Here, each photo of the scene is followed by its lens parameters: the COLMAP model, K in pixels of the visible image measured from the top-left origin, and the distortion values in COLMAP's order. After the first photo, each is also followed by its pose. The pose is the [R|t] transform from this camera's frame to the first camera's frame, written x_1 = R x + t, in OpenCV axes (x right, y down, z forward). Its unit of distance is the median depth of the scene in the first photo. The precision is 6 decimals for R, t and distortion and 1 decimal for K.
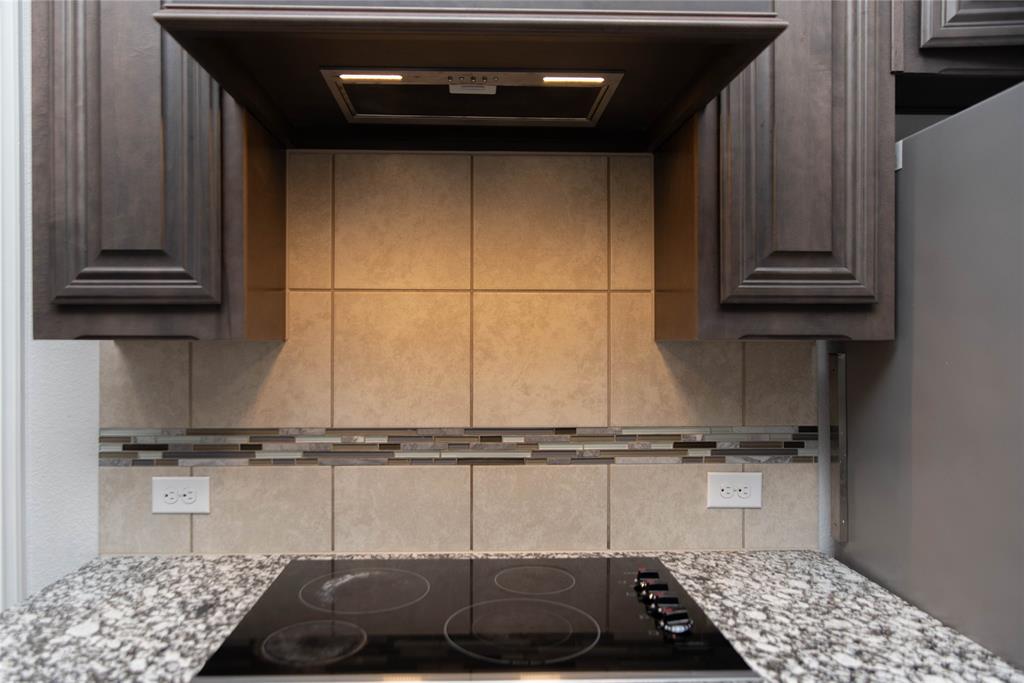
lens RADIAL K [[700.8, 0, 487.9], [0, 700.8, 341.9], [0, 0, 1]] dist [-0.007347, -0.003091]
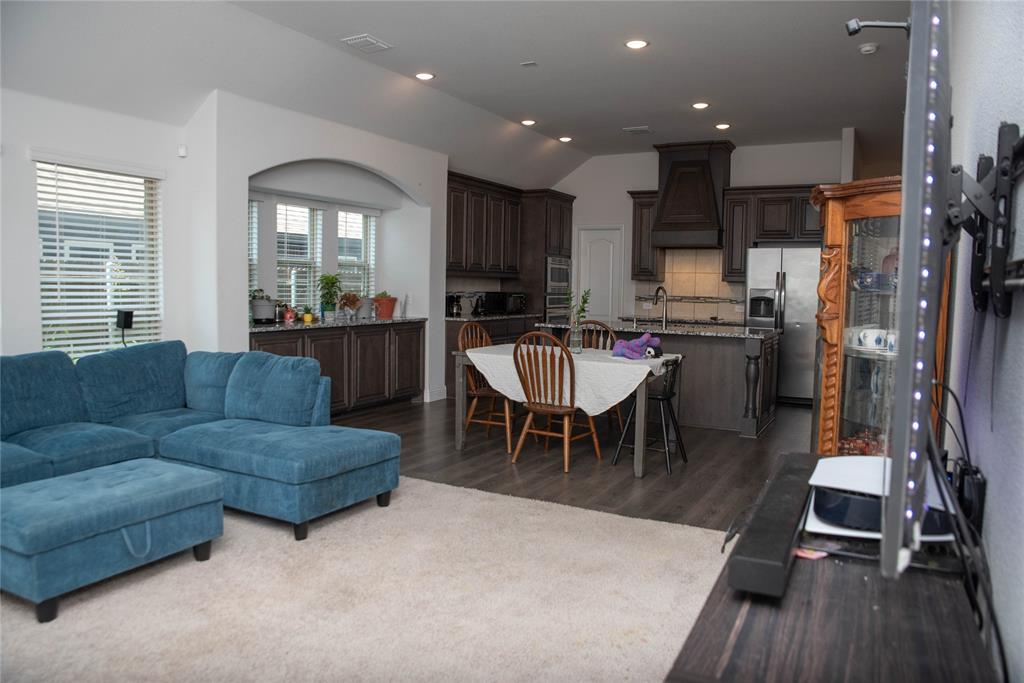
lens RADIAL K [[709.0, 0, 489.9], [0, 709.0, 339.1], [0, 0, 1]] dist [-0.062997, 0.000162]
pose [[0.854851, 0.055219, -0.515928, 1.581801], [-0.019044, 0.996990, 0.075152, 0.066552], [0.518525, -0.054419, 0.853329, -4.964784]]
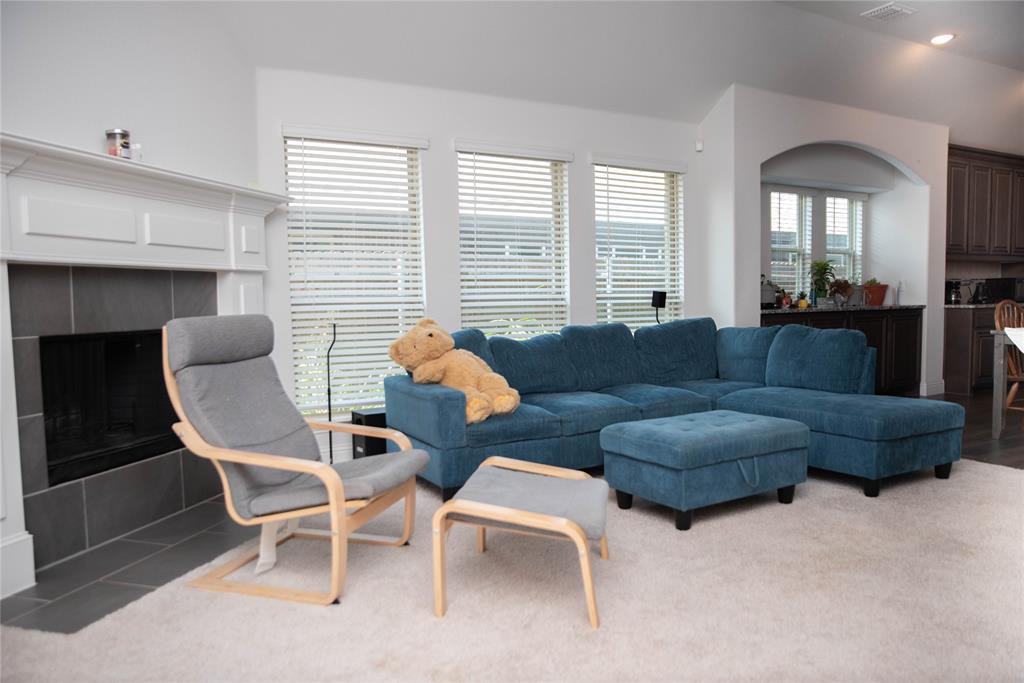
lens RADIAL K [[730.6, 0, 543.0], [0, 730.6, 342.3], [0, 0, 1]] dist [-0.002200, 0.000105]
pose [[0.520008, 0.051461, -0.852610, 1.411078], [0.009150, 0.997791, 0.065804, 0.203416], [0.854113, -0.042020, 0.518388, -5.525684]]
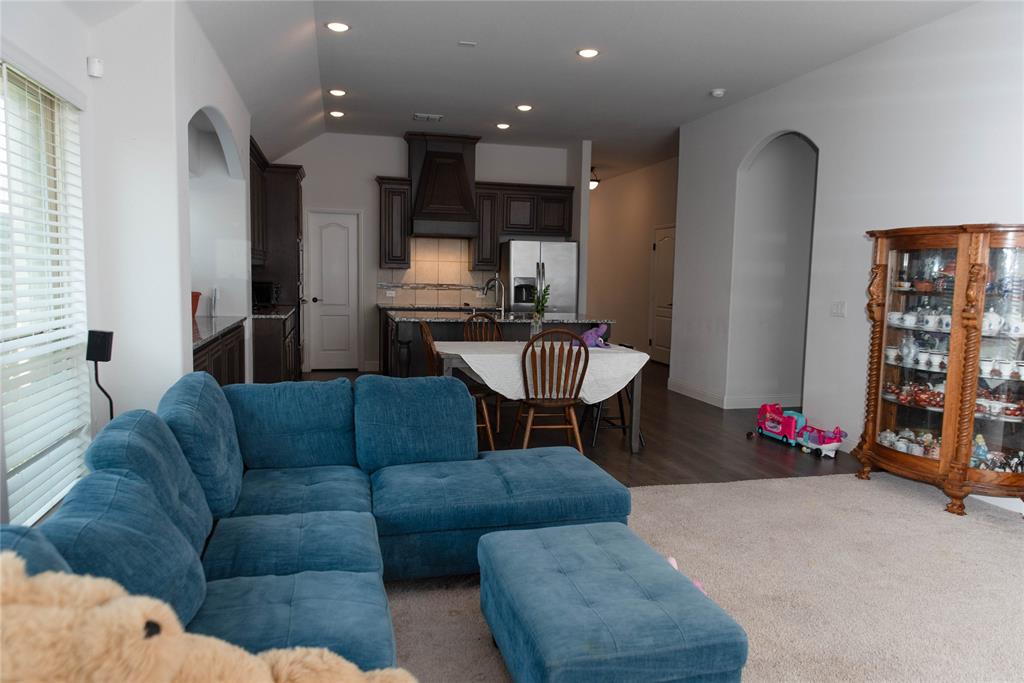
lens RADIAL K [[717.0, 0, 512.0], [0, 717.0, 341.5], [0, 0, 1]] dist [-0.000006, -0.000502]
pose [[0.979692, 0.000977, 0.200507, -0.645841], [-0.019860, 0.995544, 0.092188, 0.031926], [-0.199523, -0.094298, 0.975345, -5.286307]]
